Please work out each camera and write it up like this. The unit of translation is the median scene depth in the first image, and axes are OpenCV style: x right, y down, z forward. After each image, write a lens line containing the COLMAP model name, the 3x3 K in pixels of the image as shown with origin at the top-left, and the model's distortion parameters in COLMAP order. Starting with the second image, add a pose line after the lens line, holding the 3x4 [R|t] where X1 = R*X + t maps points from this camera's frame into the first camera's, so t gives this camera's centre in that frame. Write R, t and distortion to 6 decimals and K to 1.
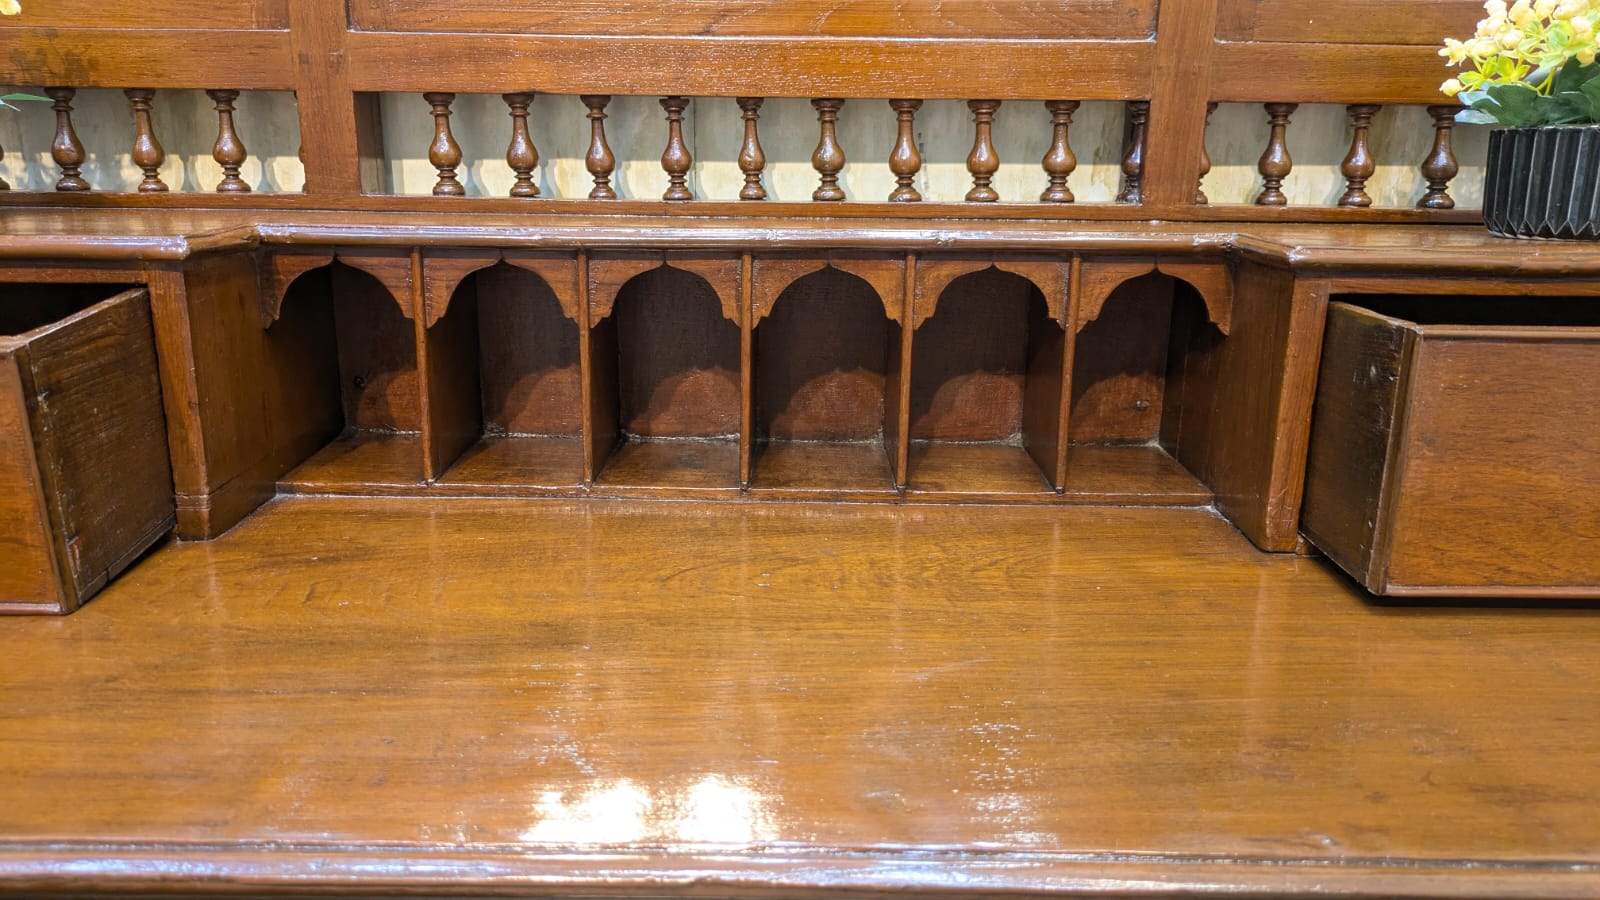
lens RADIAL K [[1187.0, 0, 792.9], [0, 1187.0, 440.6], [0, 0, 1]] dist [0.059387, -0.061933]
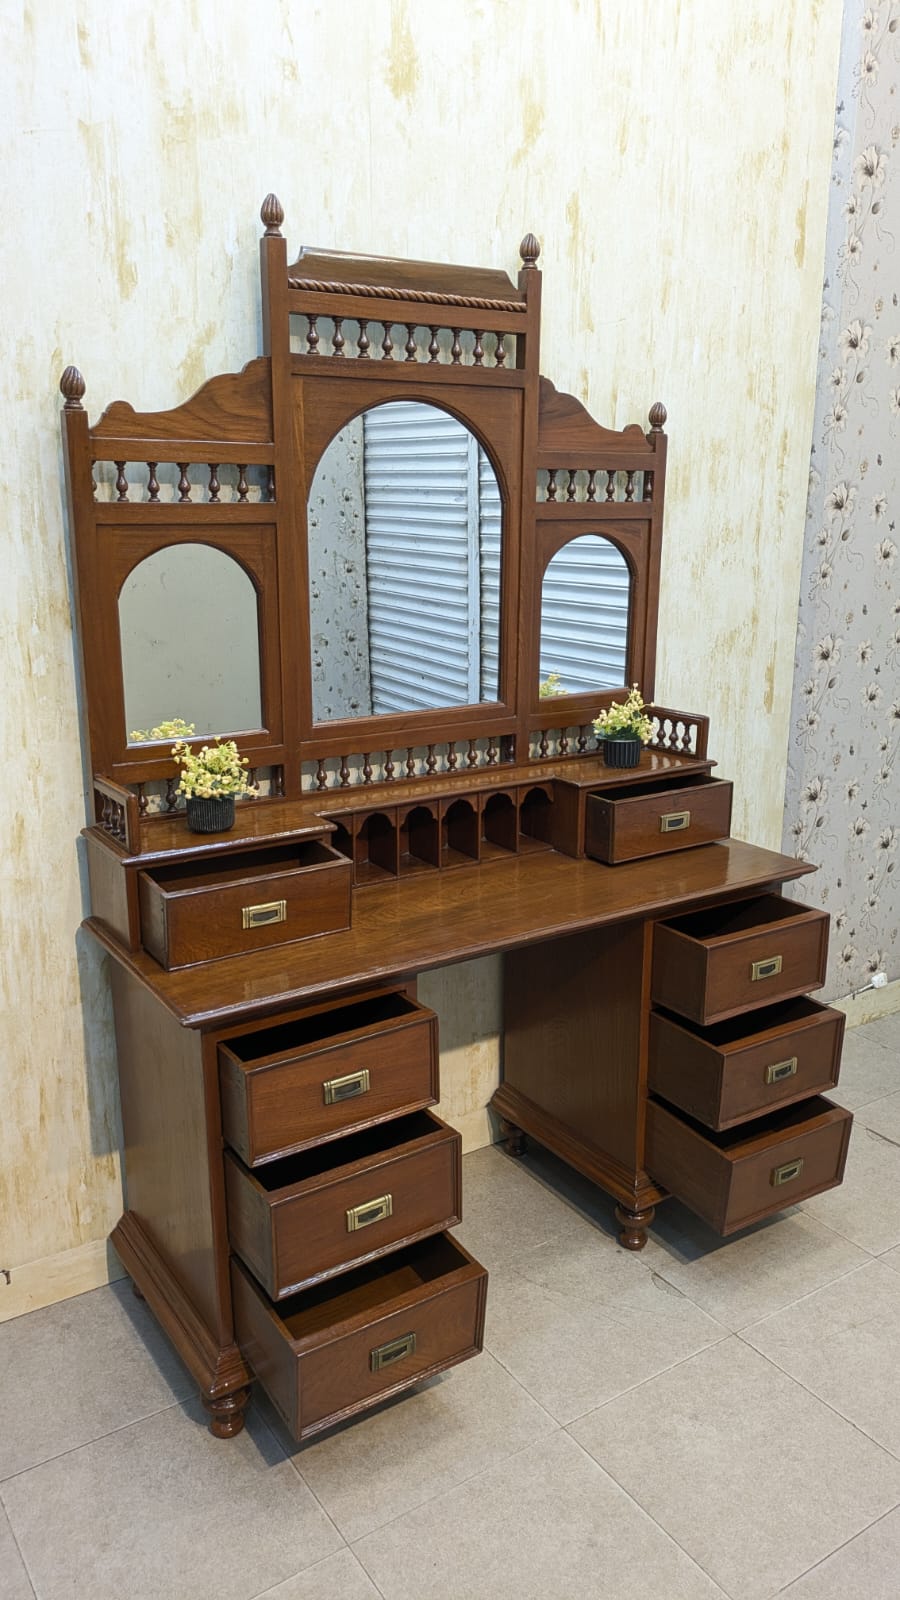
lens RADIAL K [[1187.0, 0, 451.8], [0, 1187.0, 792.0], [0, 0, 1]] dist [0.059387, -0.061933]
pose [[0.832624, -0.143665, 0.534881, -1.778463], [0.146525, 0.988499, 0.037415, -0.293997], [-0.534105, 0.047221, 0.844098, -1.830385]]
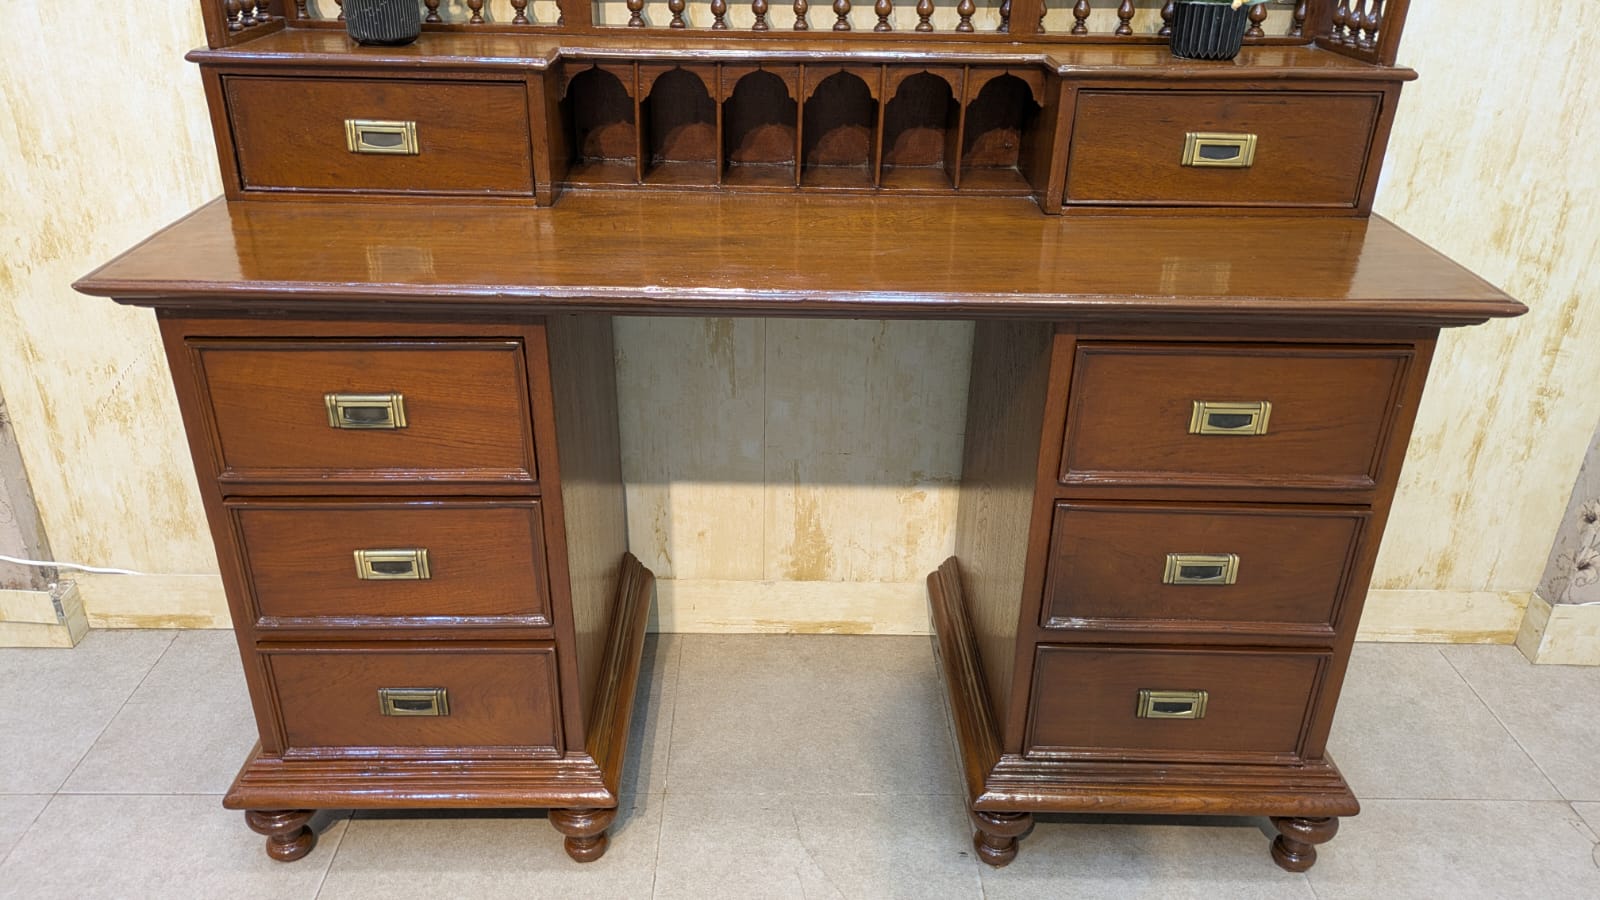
lens RADIAL K [[1187.0, 0, 778.2], [0, 1187.0, 453.3], [0, 0, 1]] dist [0.059387, -0.061933]
pose [[0.999984, 0.003078, 0.004705, -0.084231], [-0.003976, 0.978813, 0.204719, 0.070563], [-0.003975, -0.204734, 0.978810, -1.069105]]
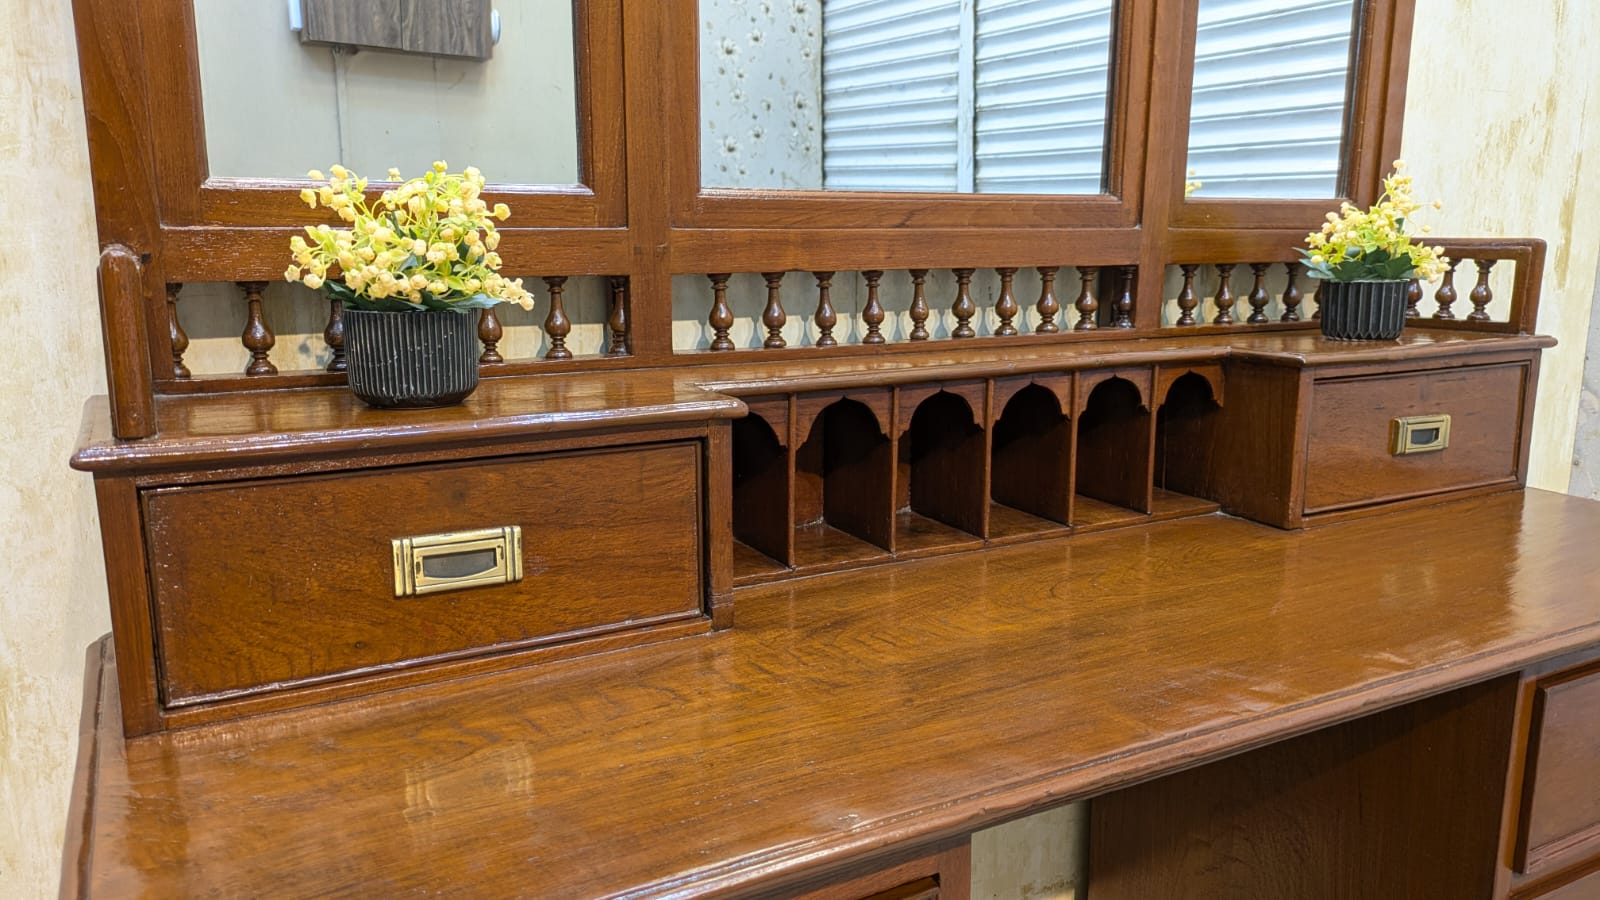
lens RADIAL K [[1187.0, 0, 819.6], [0, 1187.0, 454.0], [0, 0, 1]] dist [0.059387, -0.061933]
pose [[0.869389, -0.101994, 0.483487, -0.928656], [0.130177, 0.991176, -0.024987, -0.054637], [-0.476672, 0.084662, 0.874995, -0.176638]]
